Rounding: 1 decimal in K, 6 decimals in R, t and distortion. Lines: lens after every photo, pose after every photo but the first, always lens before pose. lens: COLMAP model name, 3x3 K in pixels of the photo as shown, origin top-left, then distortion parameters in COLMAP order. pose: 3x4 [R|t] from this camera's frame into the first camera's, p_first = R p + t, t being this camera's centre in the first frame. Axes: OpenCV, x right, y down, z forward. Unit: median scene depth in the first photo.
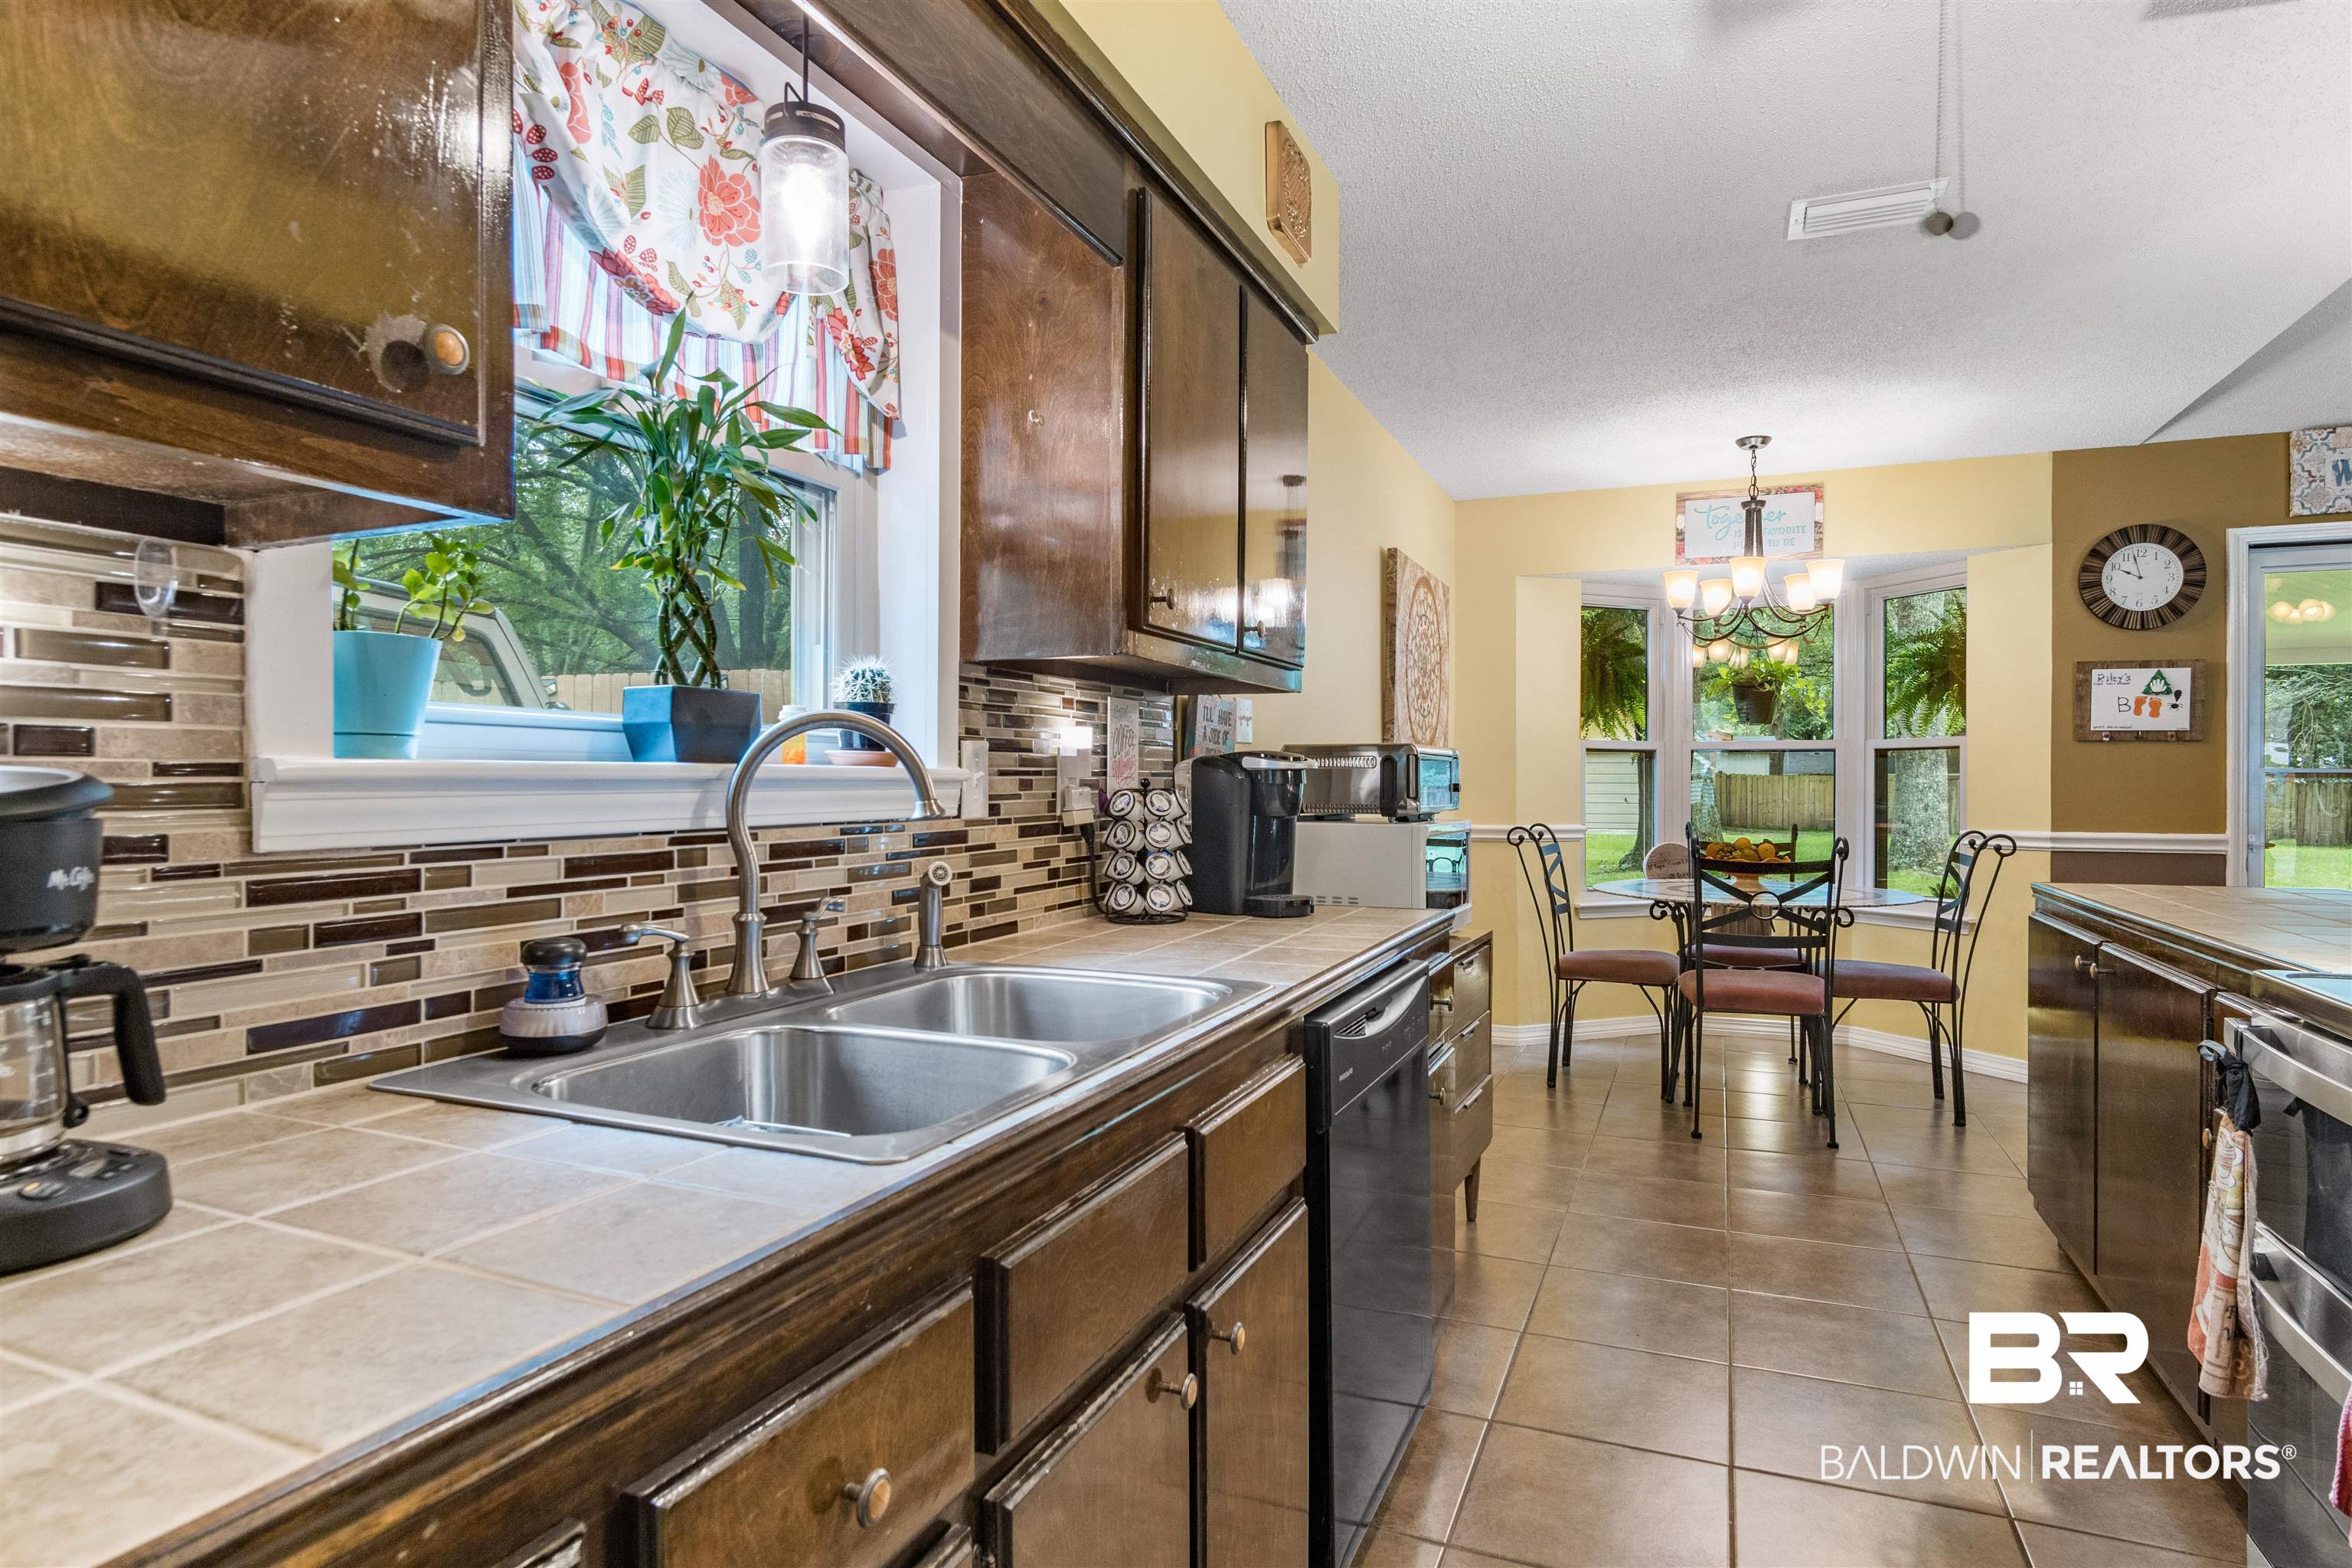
lens RADIAL K [[1259.7, 0, 1187.8], [0, 1259.7, 786.4], [0, 0, 1]] dist [-0.010758, 0.002673]
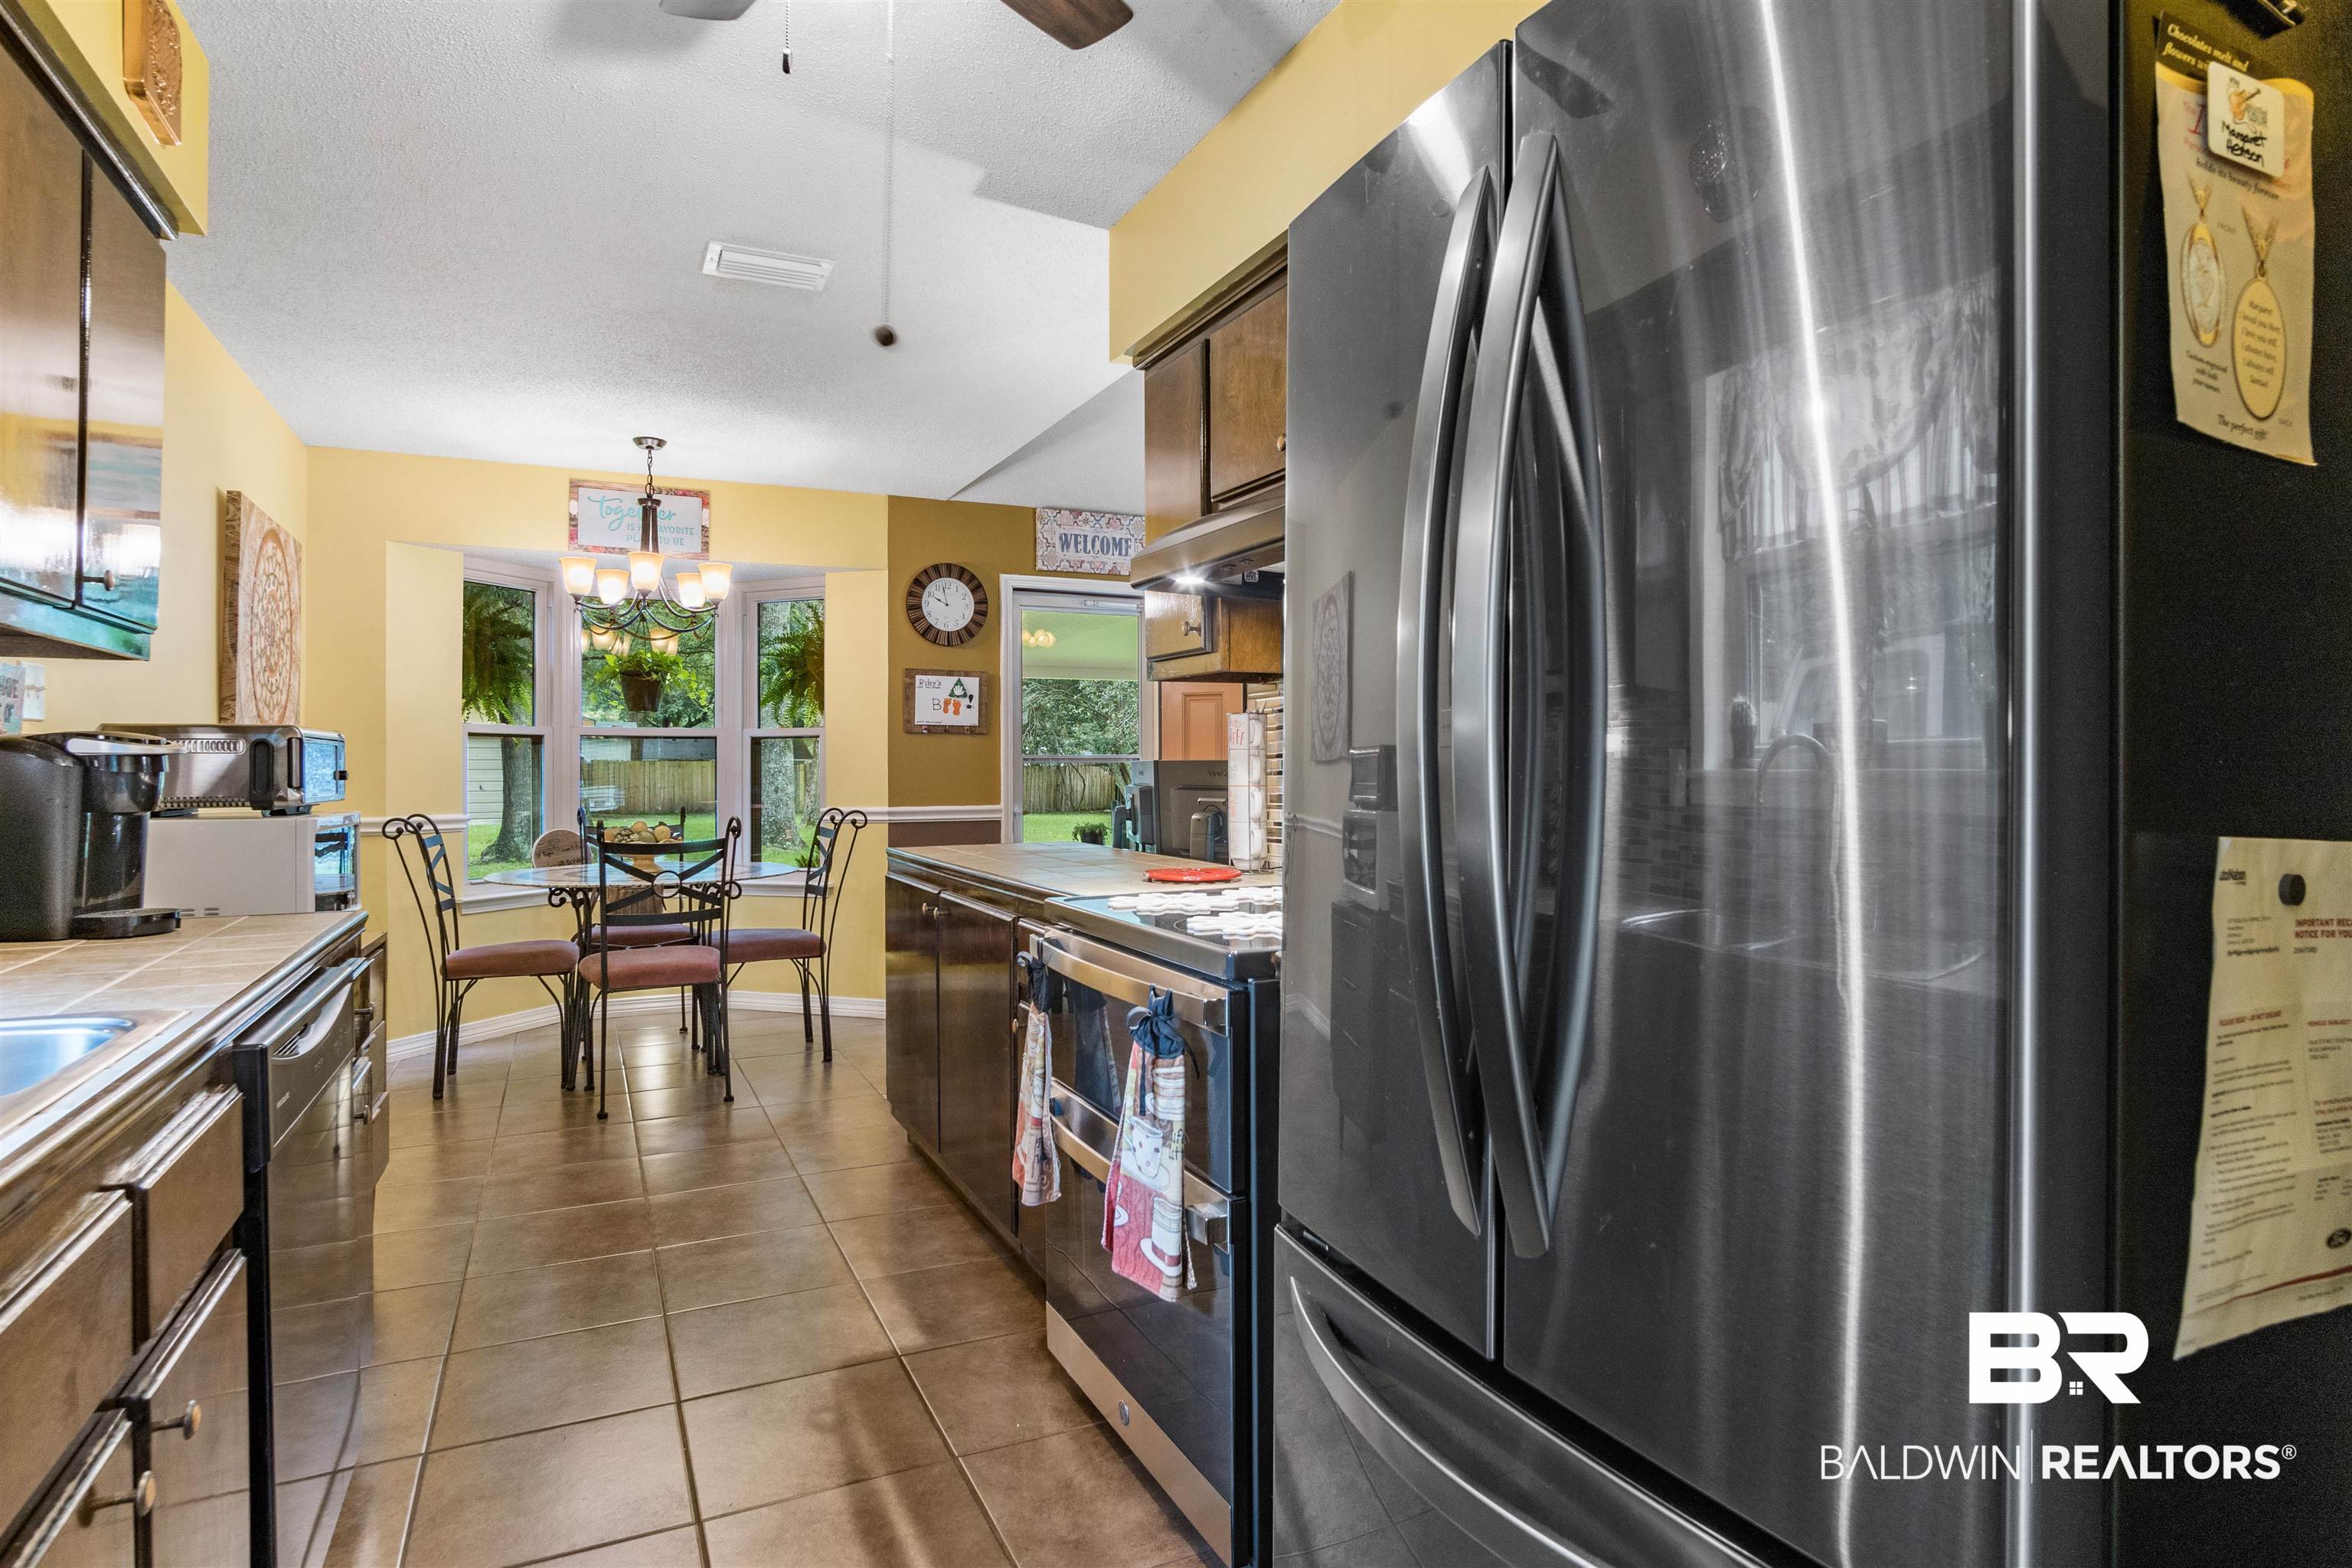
lens RADIAL K [[1262.5, 0, 1167.5], [0, 1262.5, 755.0], [0, 0, 1]] dist [-0.005282, 0.001183]
pose [[0.668015, 0.001792, 0.744146, -0.044637], [0.008264, 0.999918, -0.009826, 0.000169], [-0.744102, 0.012714, 0.667945, -0.020848]]
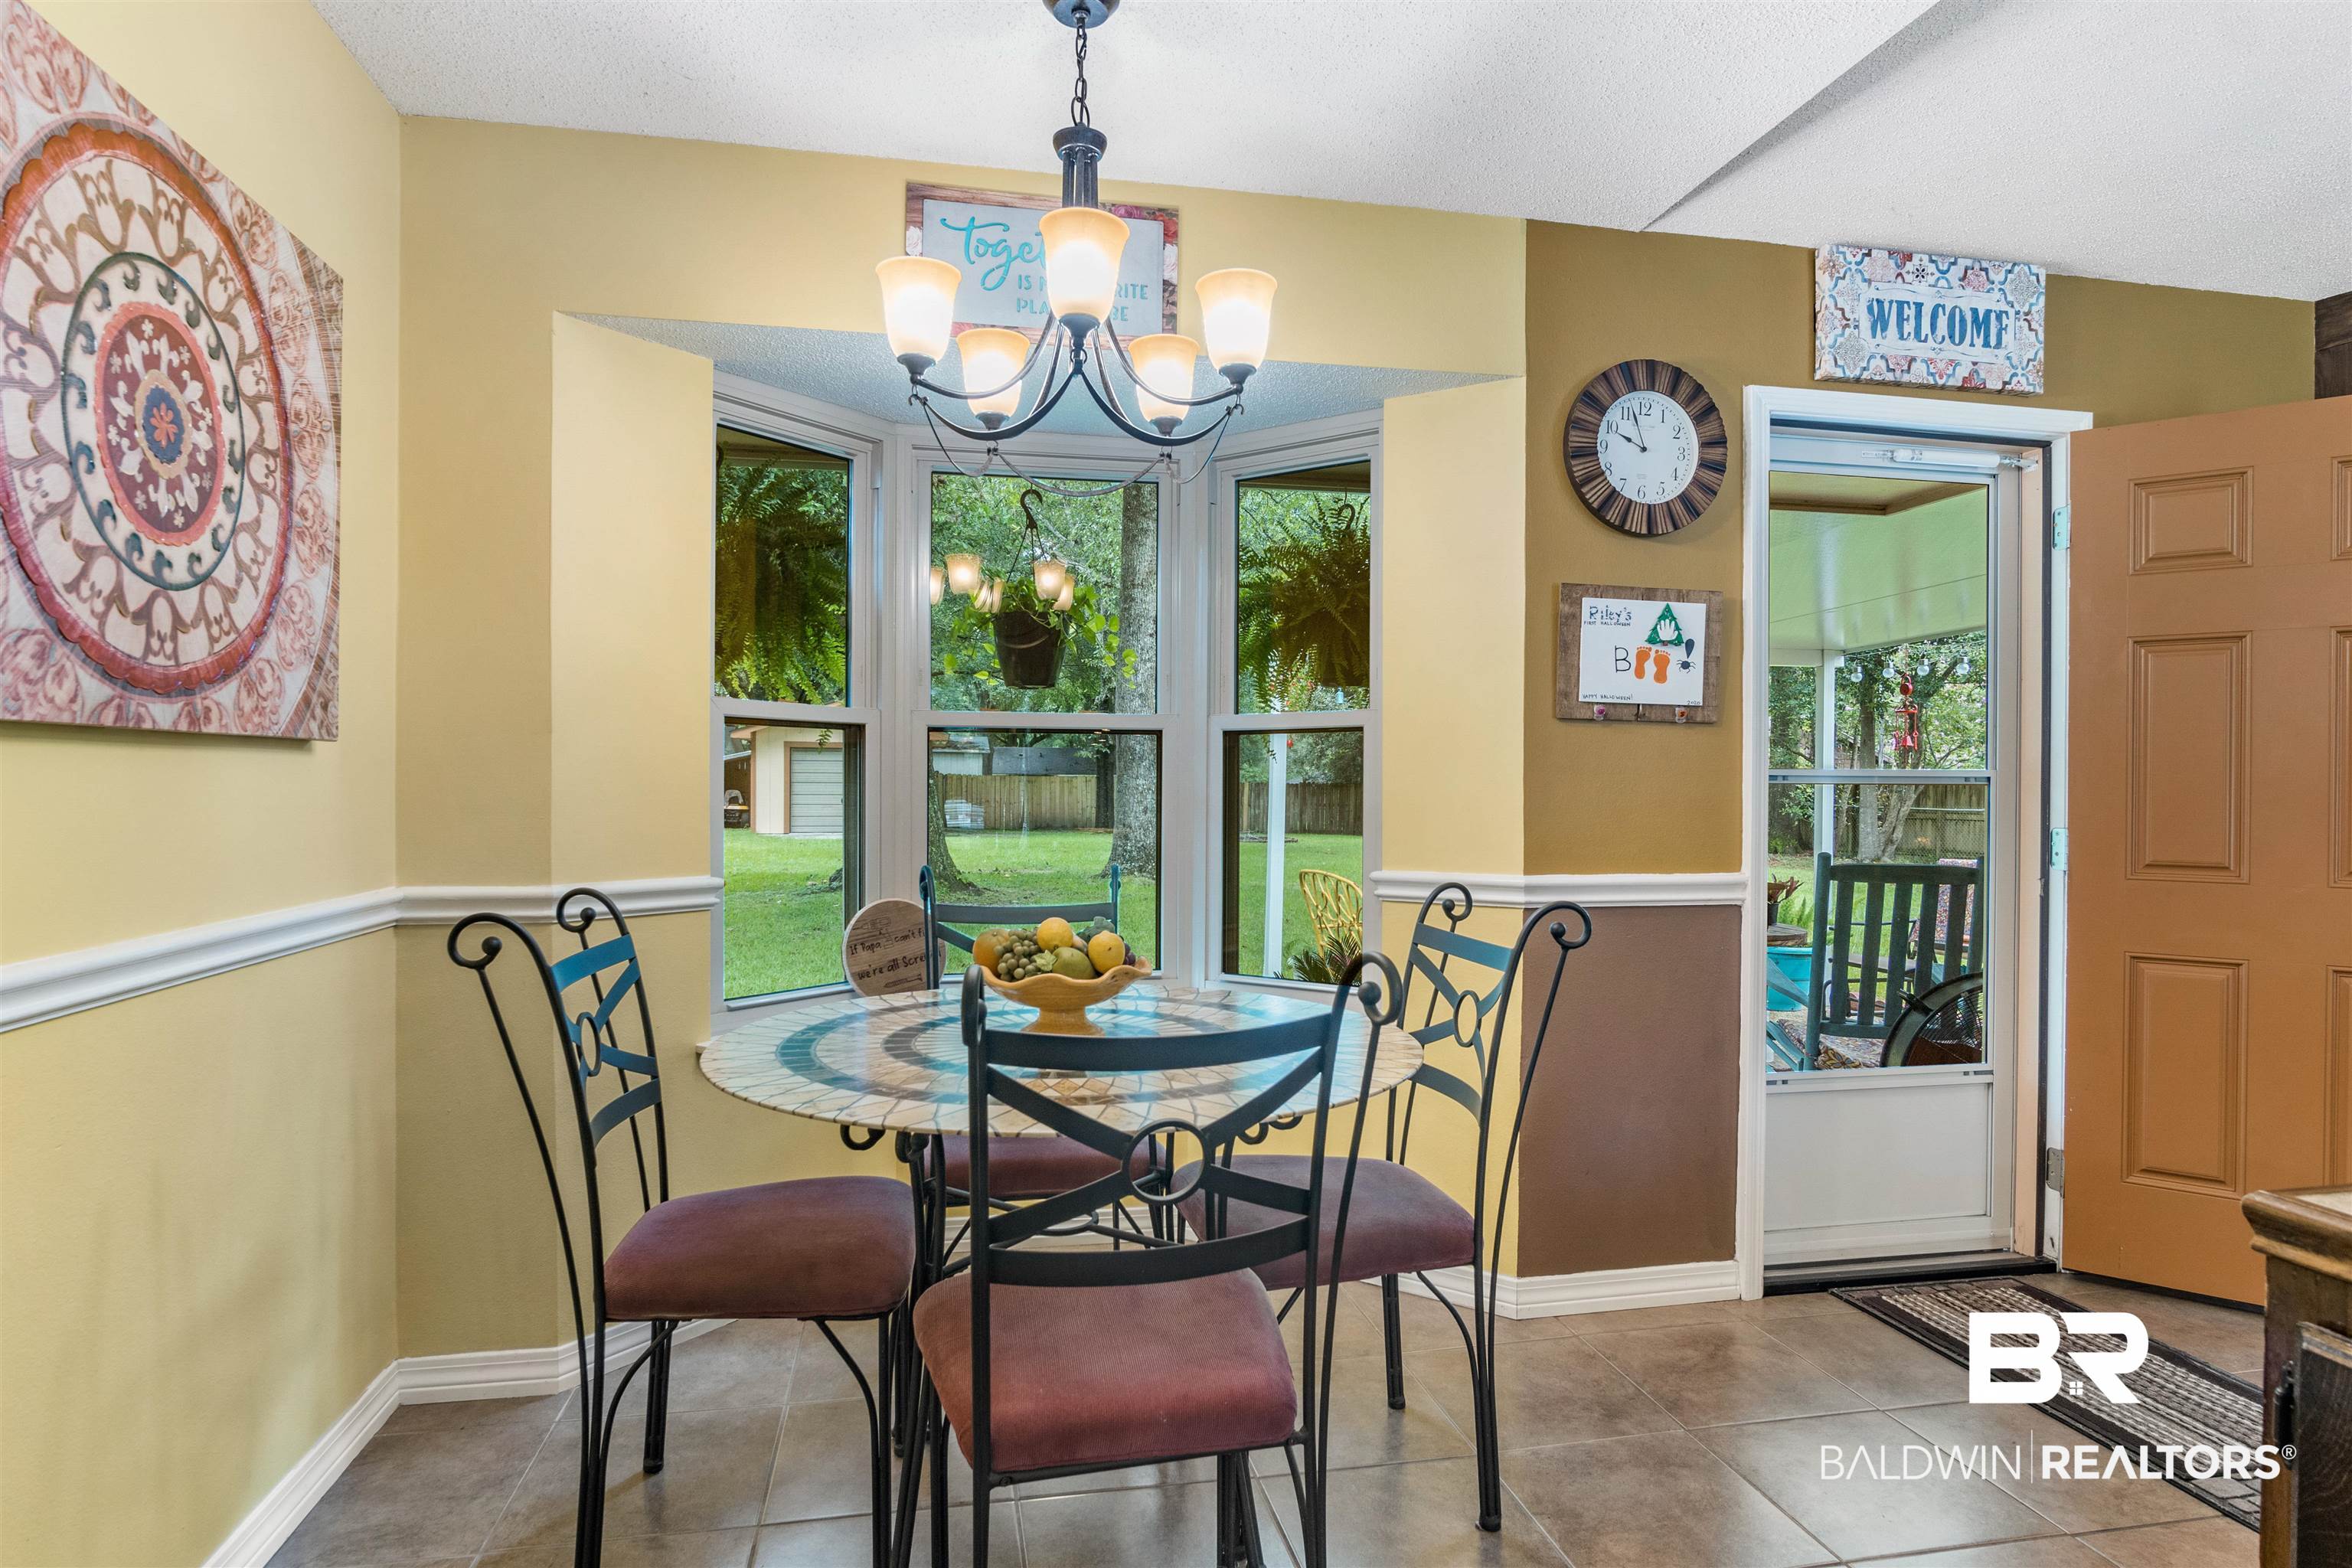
lens RADIAL K [[1259.7, 0, 1187.8], [0, 1259.7, 786.4], [0, 0, 1]] dist [-0.010758, 0.002673]
pose [[0.824589, 0.000655, 0.565732, 0.247941], [-0.000981, 0.999999, 0.000272, -0.004936], [-0.565732, -0.000779, 0.824589, 0.651609]]
